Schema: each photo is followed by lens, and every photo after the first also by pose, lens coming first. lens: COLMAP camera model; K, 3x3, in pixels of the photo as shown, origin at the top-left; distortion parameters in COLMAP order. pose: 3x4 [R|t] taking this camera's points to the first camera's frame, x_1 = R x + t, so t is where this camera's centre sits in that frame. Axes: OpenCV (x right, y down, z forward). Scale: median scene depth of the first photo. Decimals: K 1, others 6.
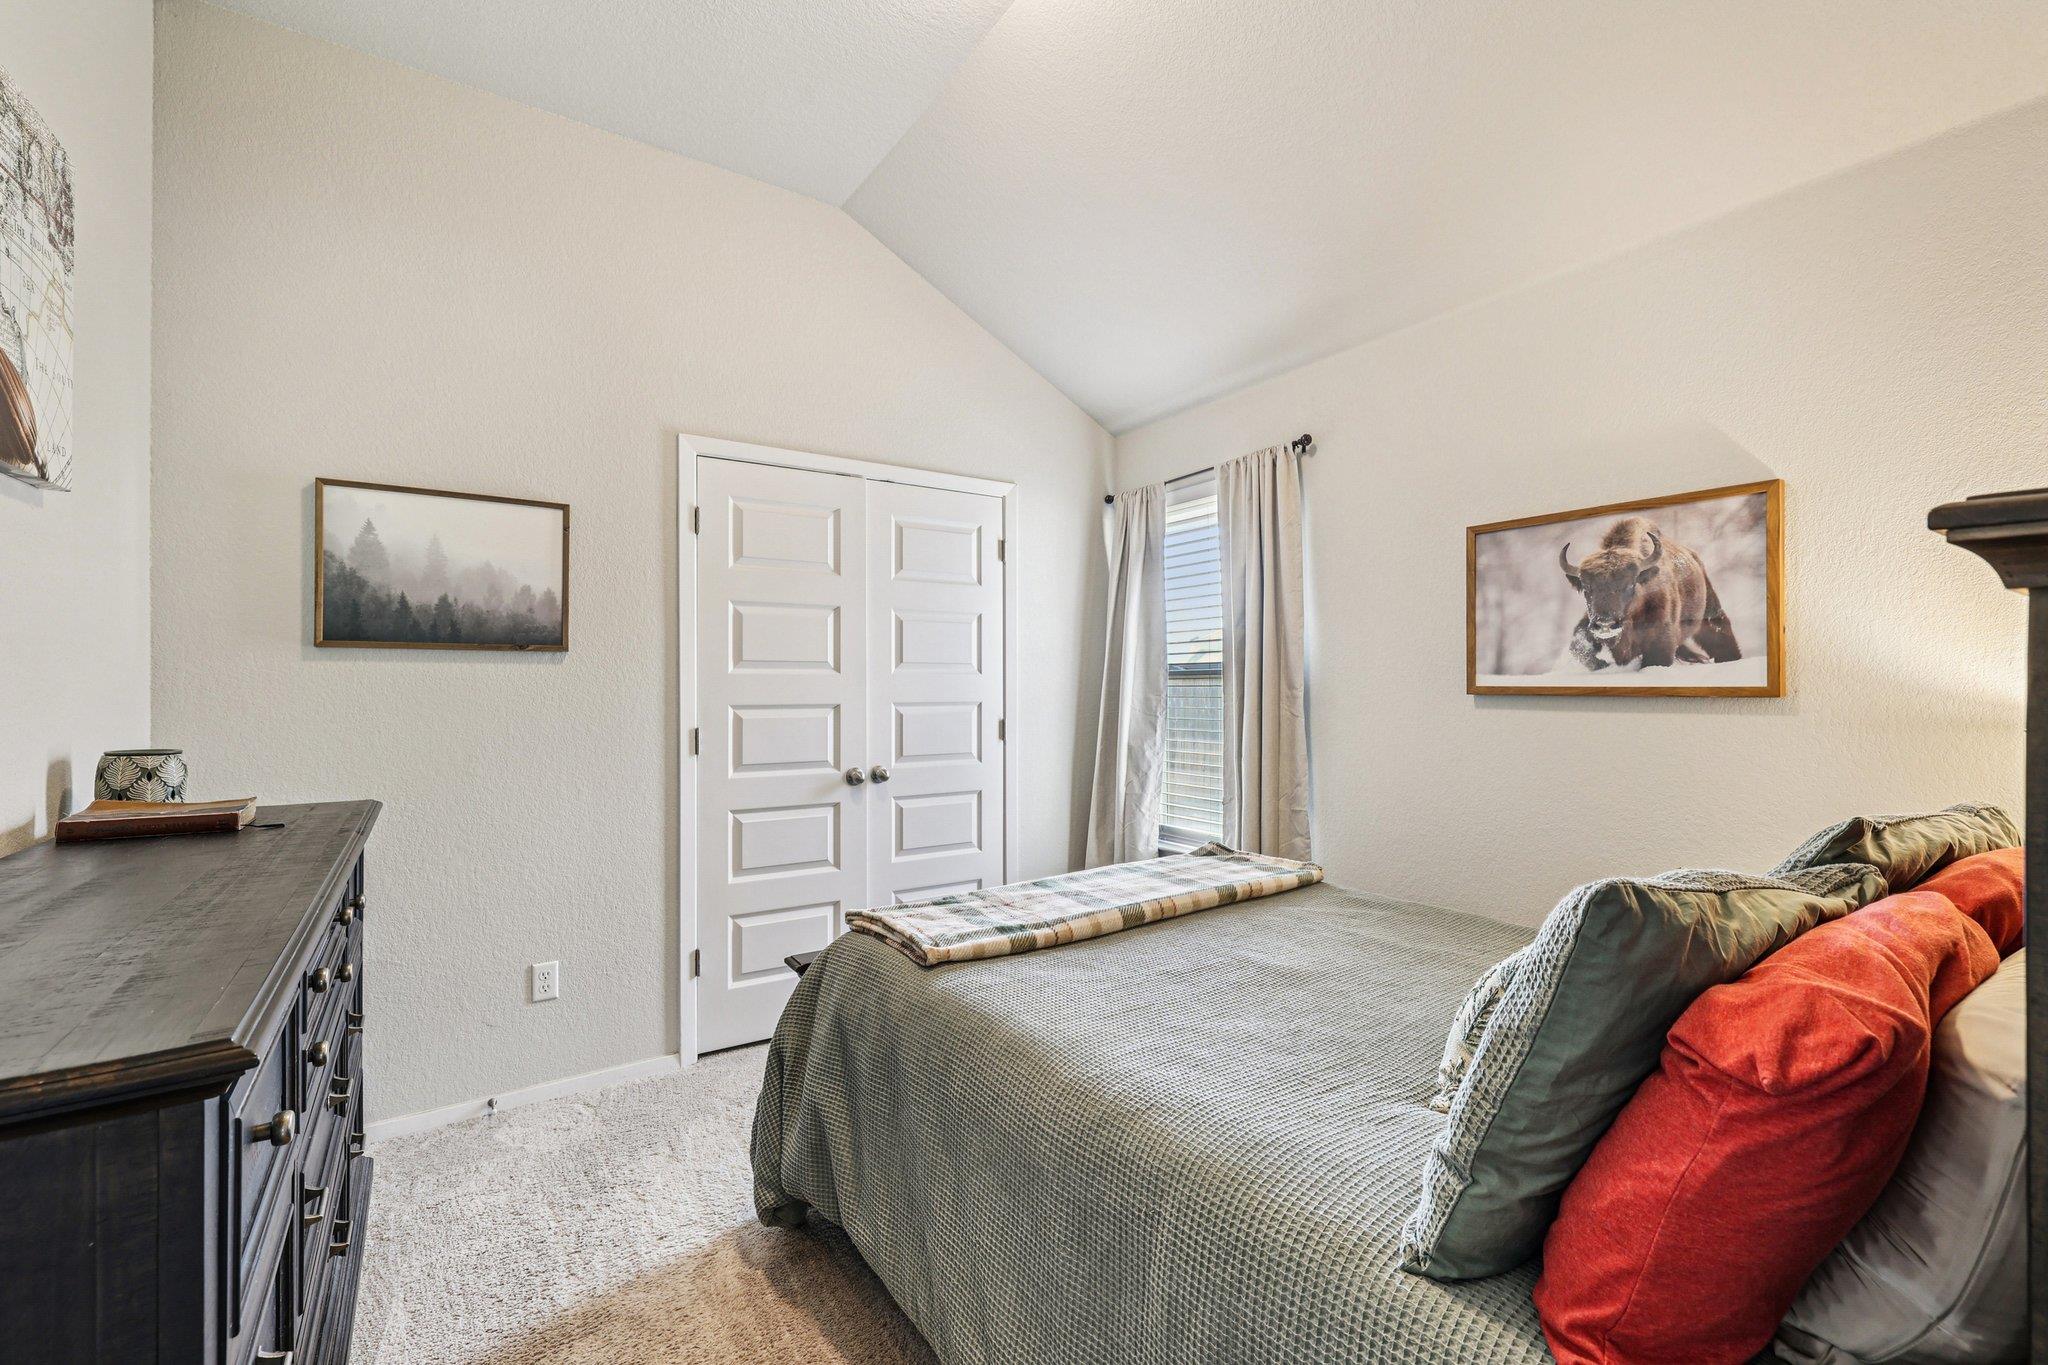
lens RADIAL K [[866.4, 0, 1032.9], [0, 866.4, 682.9], [0, 0, 1]] dist [-0.001772, 0.000097]
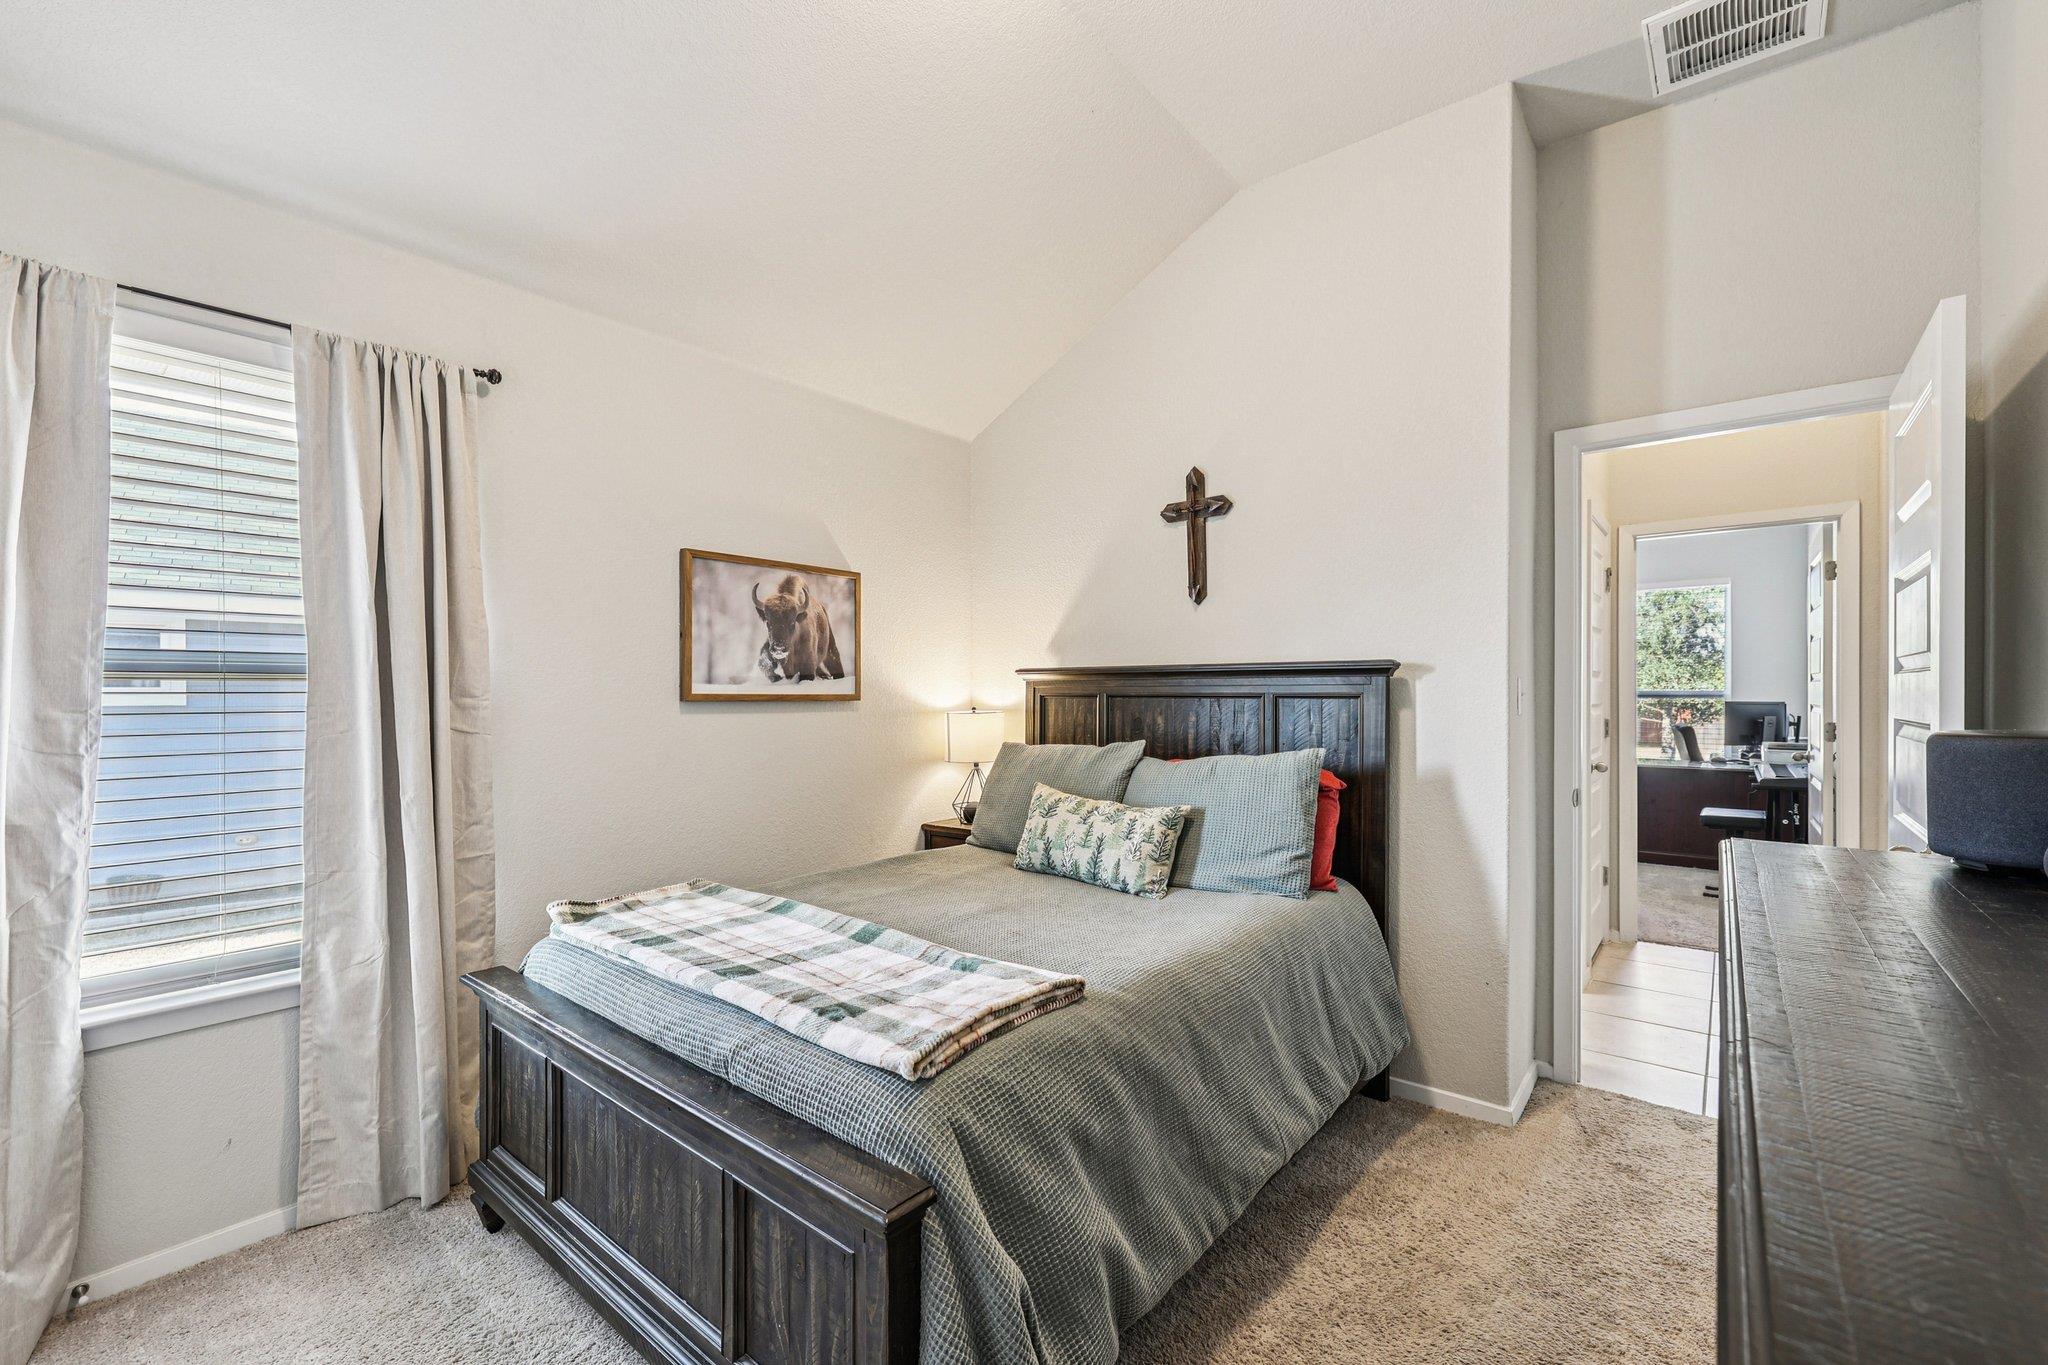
lens RADIAL K [[866.4, 0, 1032.9], [0, 866.4, 682.9], [0, 0, 1]] dist [-0.001772, 0.000097]
pose [[-0.283670, 0.019630, 0.958721, -0.741178], [0.001268, 0.999797, -0.020096, 0.013796], [-0.958921, -0.004485, -0.283637, 0.989027]]
